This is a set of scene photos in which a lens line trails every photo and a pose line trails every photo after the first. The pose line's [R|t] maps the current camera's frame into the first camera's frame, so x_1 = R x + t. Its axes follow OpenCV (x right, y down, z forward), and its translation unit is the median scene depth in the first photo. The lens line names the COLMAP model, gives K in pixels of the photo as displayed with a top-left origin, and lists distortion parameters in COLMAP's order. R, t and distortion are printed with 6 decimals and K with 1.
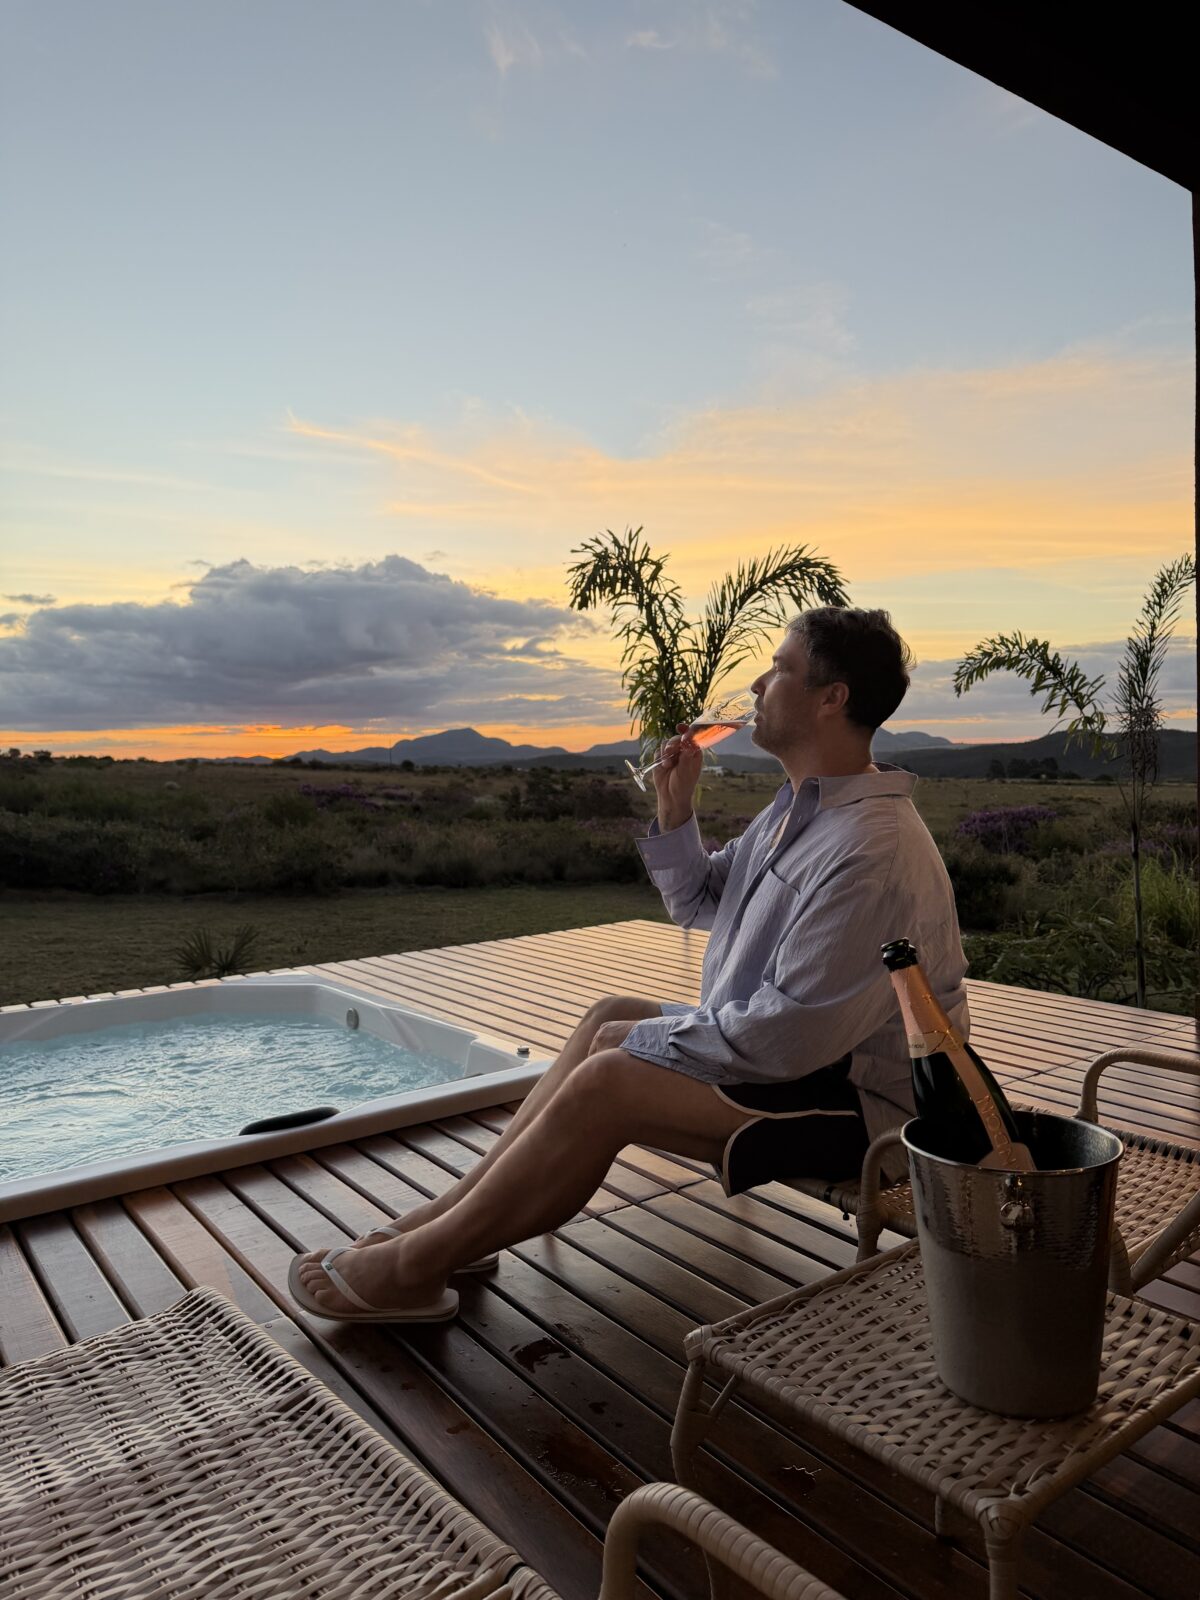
lens RADIAL K [[1114.9, 0, 598.8], [0, 1114.9, 795.1], [0, 0, 1]] dist [0.036648, -0.043079]
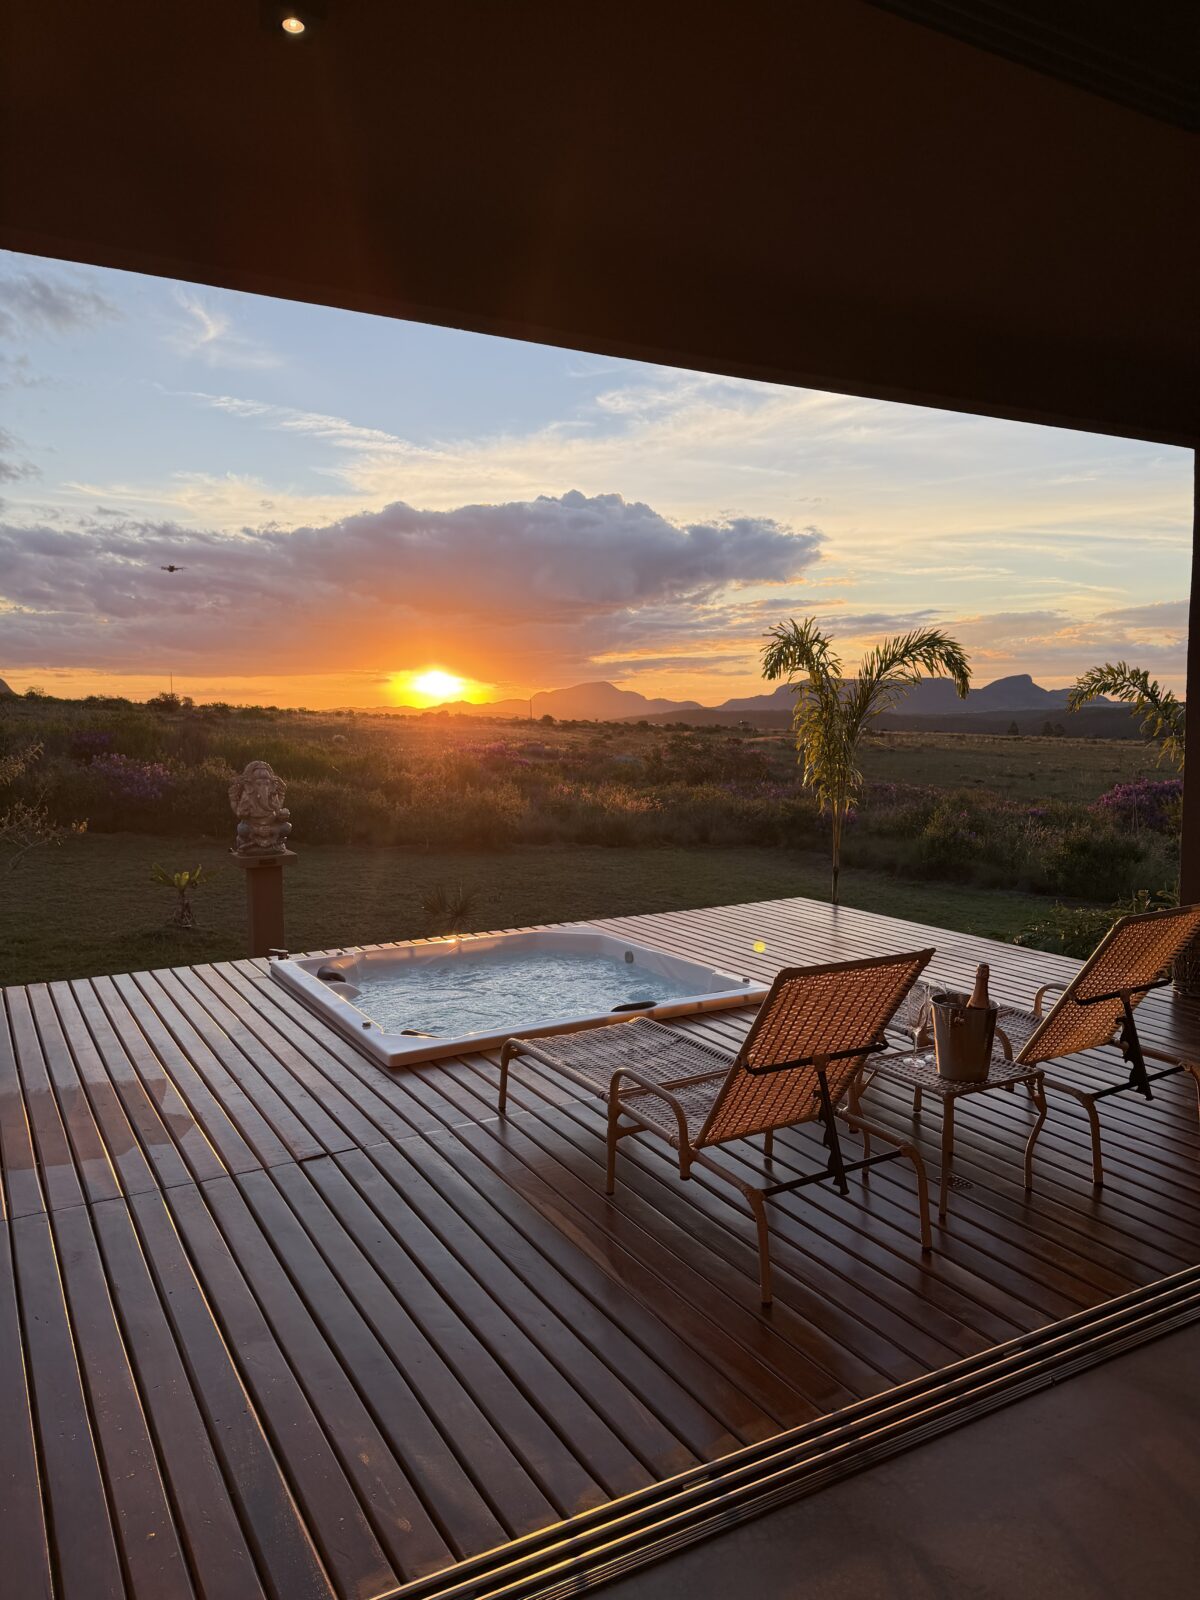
lens RADIAL K [[1114.9, 0, 599.2], [0, 1114.9, 807.8], [0, 0, 1]] dist [0.036648, -0.043079]
pose [[0.992882, 0.029389, -0.115418, -0.035887], [-0.023125, 0.998206, 0.055236, -0.044103], [0.116834, -0.052174, 0.991780, -0.252278]]
